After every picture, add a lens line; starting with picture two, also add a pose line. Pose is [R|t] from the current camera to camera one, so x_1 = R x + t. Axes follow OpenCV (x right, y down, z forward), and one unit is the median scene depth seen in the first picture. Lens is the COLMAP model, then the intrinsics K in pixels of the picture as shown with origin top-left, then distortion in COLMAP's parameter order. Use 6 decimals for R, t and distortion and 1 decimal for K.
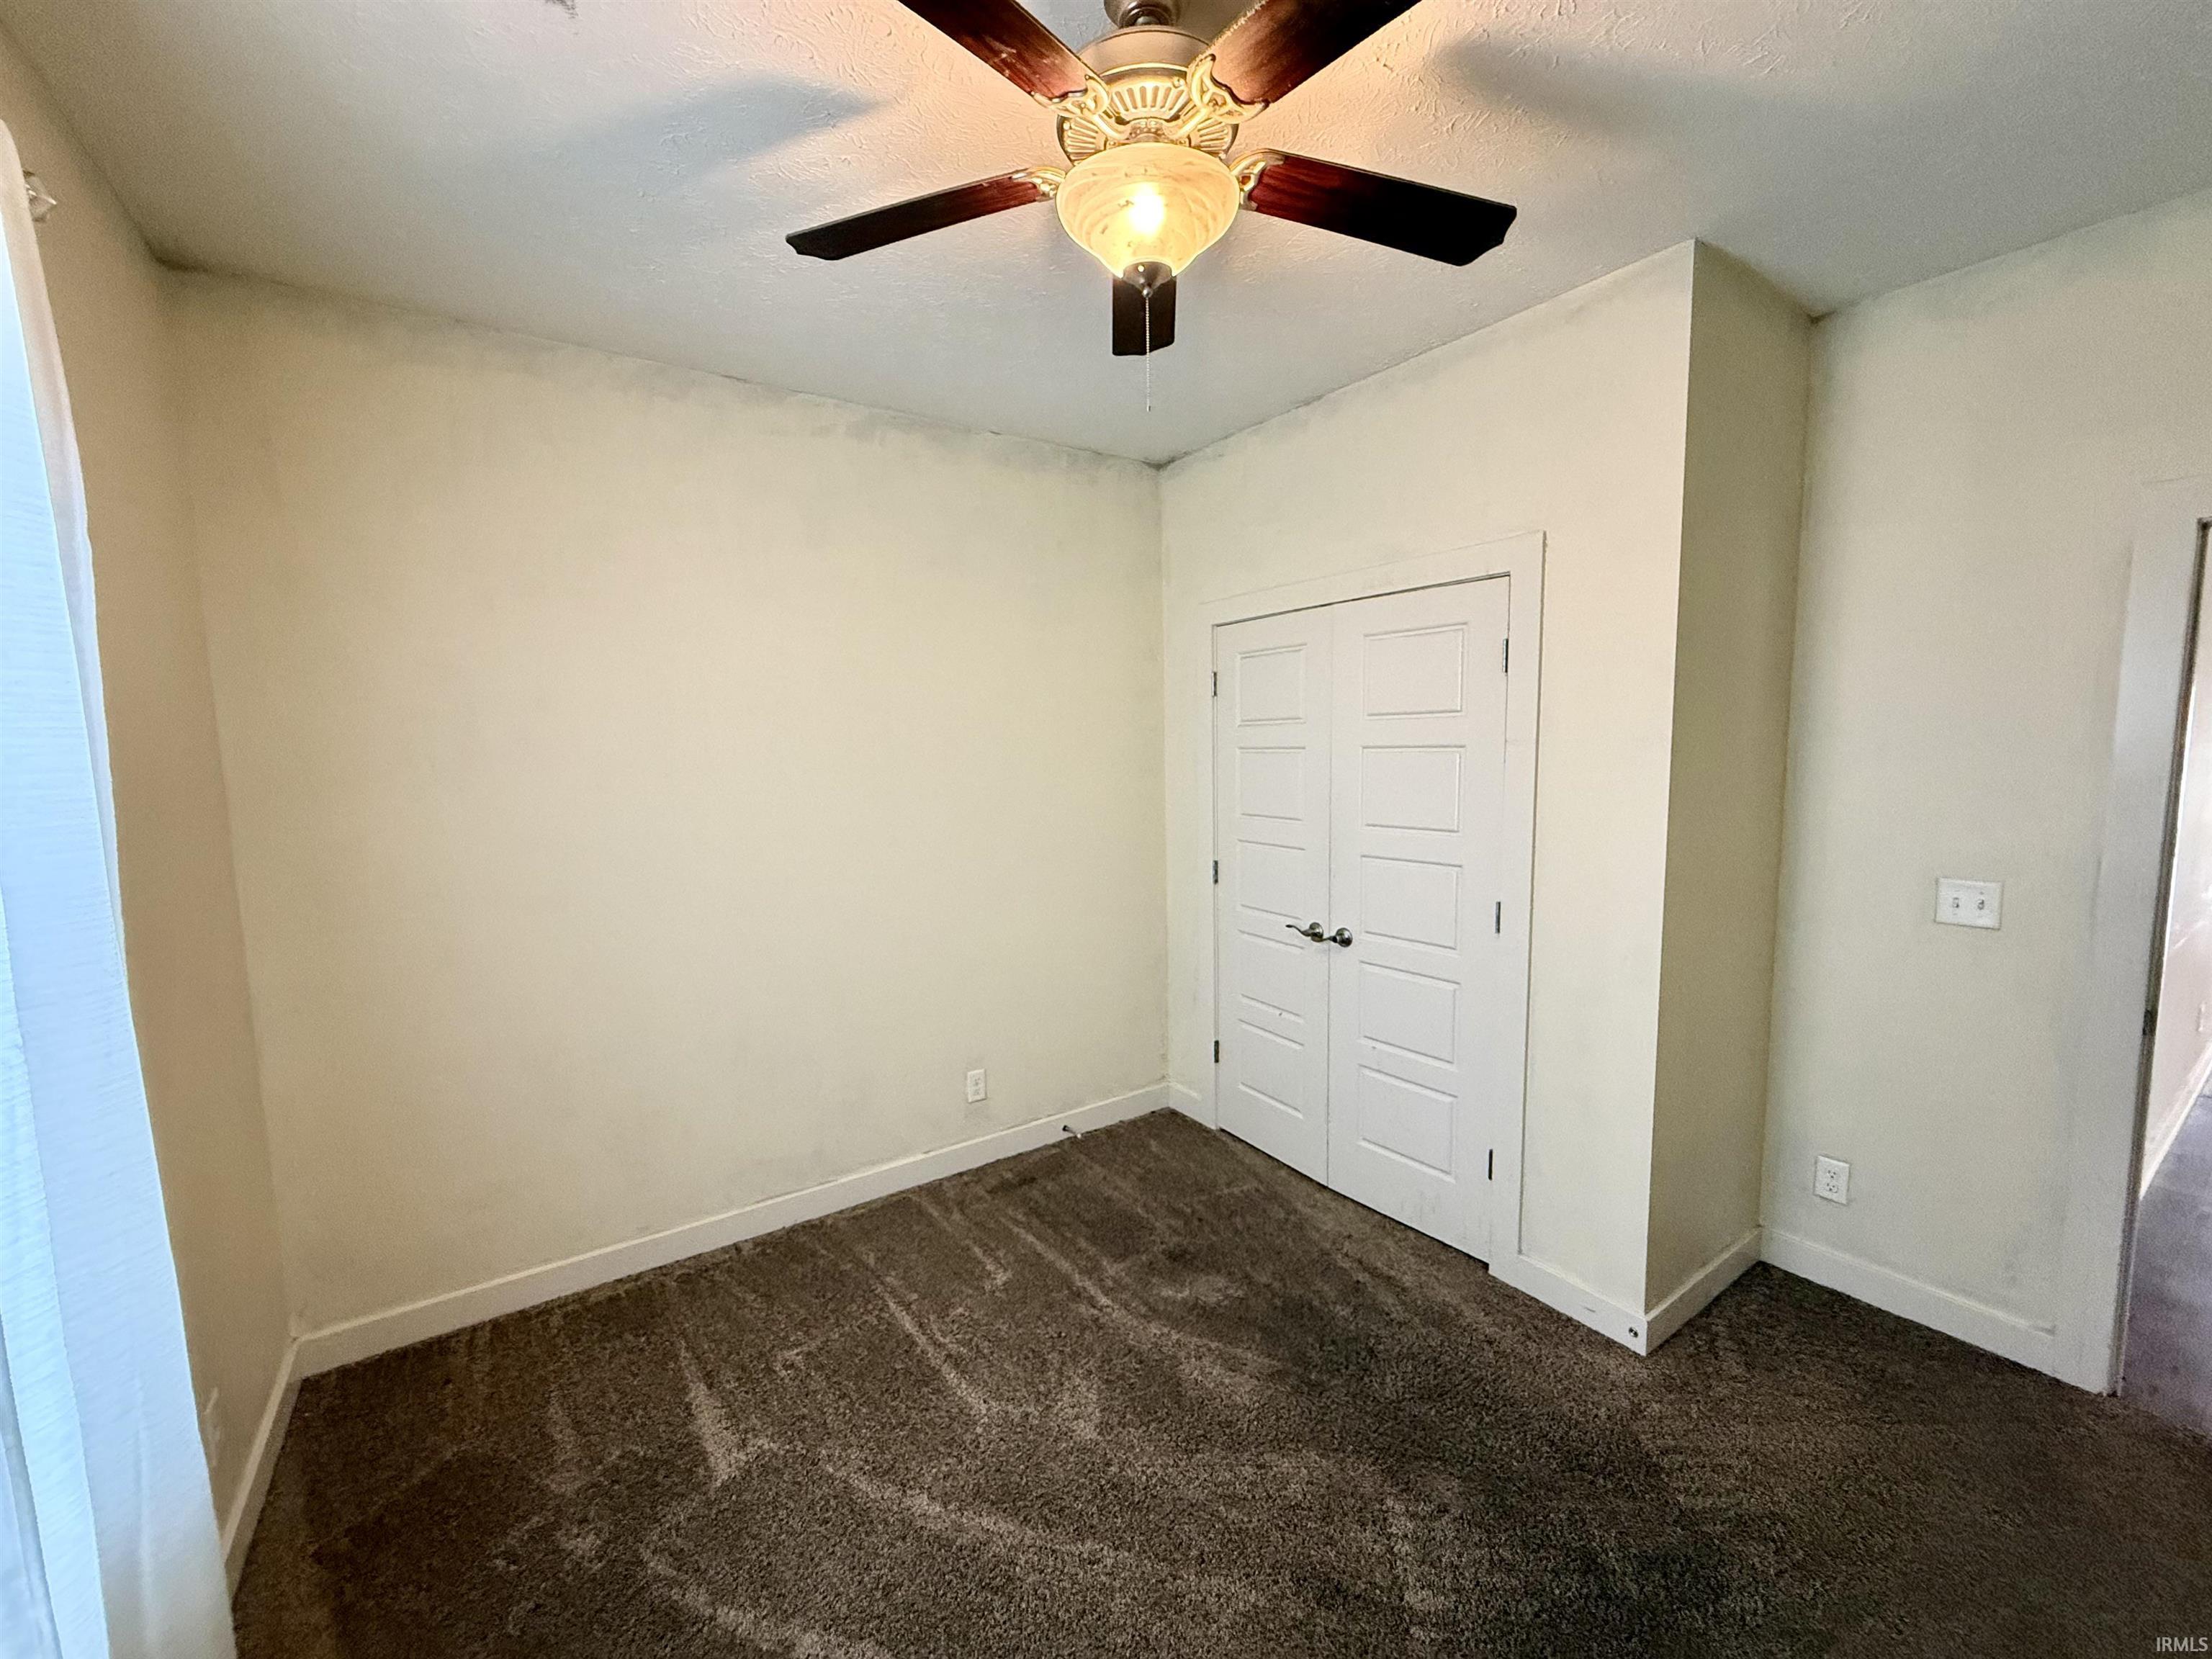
lens RADIAL K [[888.6, 0, 1095.9], [0, 888.6, 834.7], [0, 0, 1]] dist [0.002081, -0.000073]
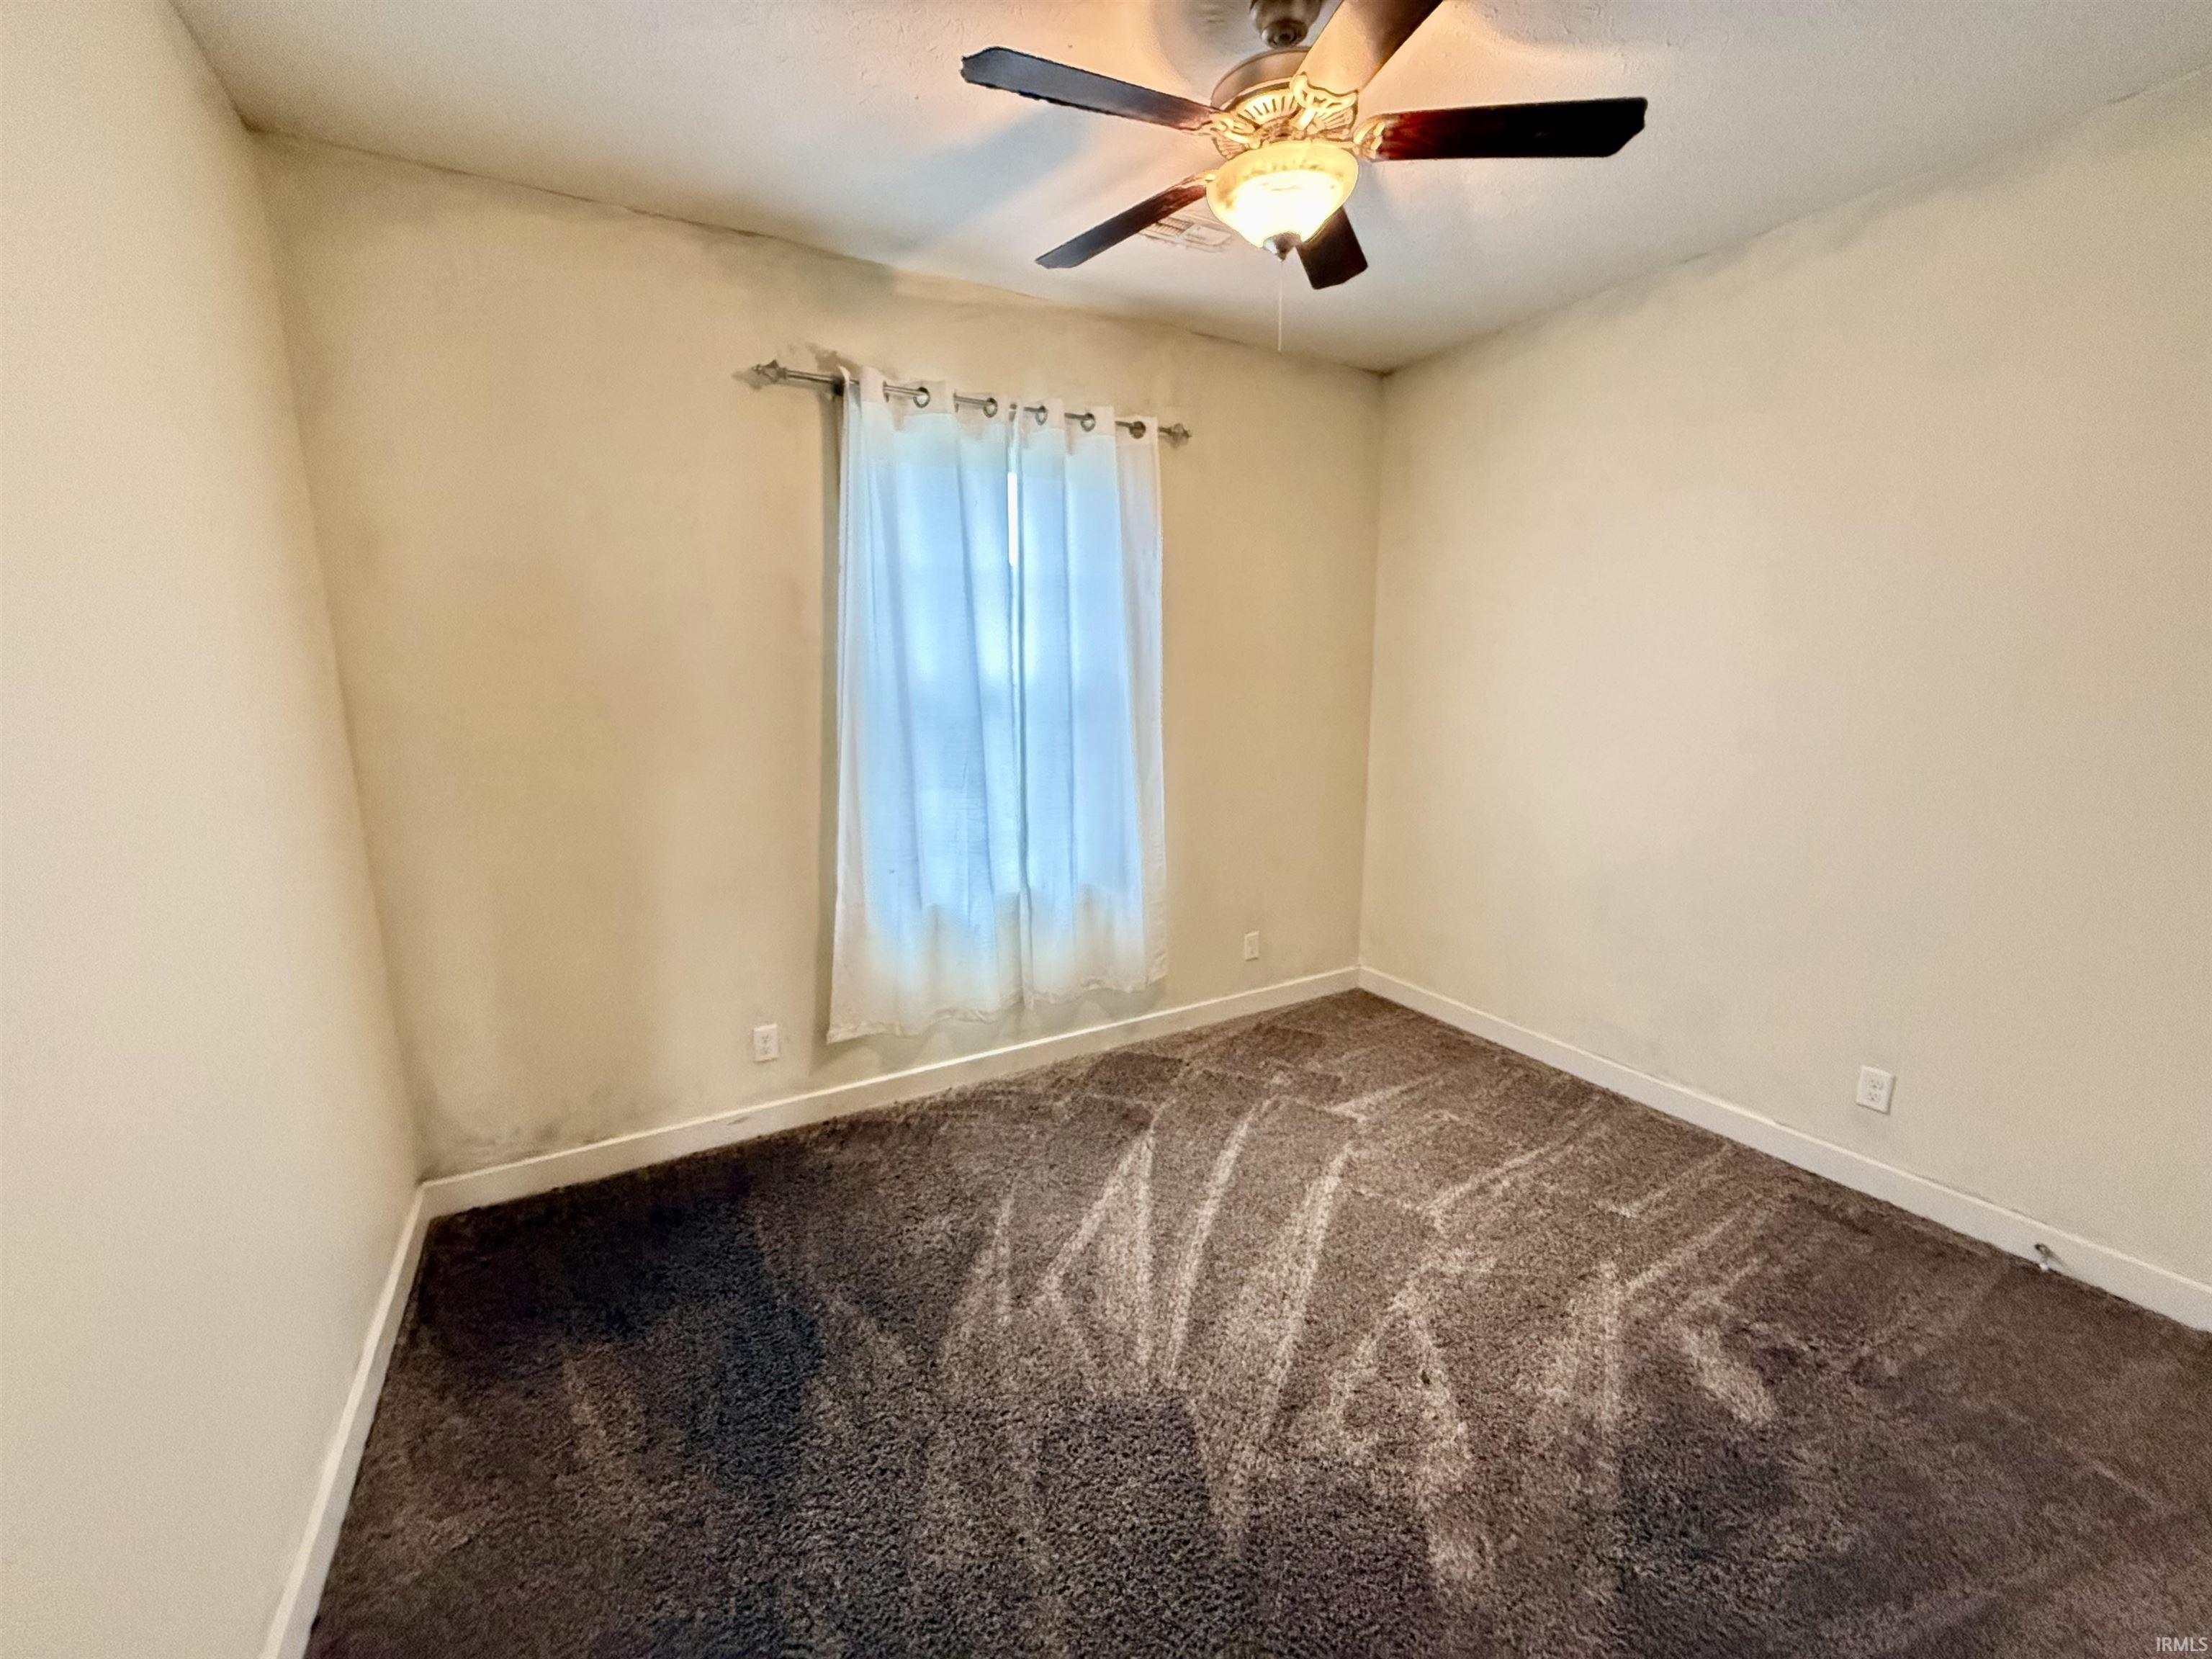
lens RADIAL K [[888.6, 0, 1103.8], [0, 888.6, 826.9], [0, 0, 1]] dist [0.002081, -0.000073]
pose [[-0.079566, 0.189820, -0.978590, 0.753452], [-0.101373, 0.975072, 0.197380, -0.017052], [0.991662, 0.114907, -0.058340, 0.467641]]
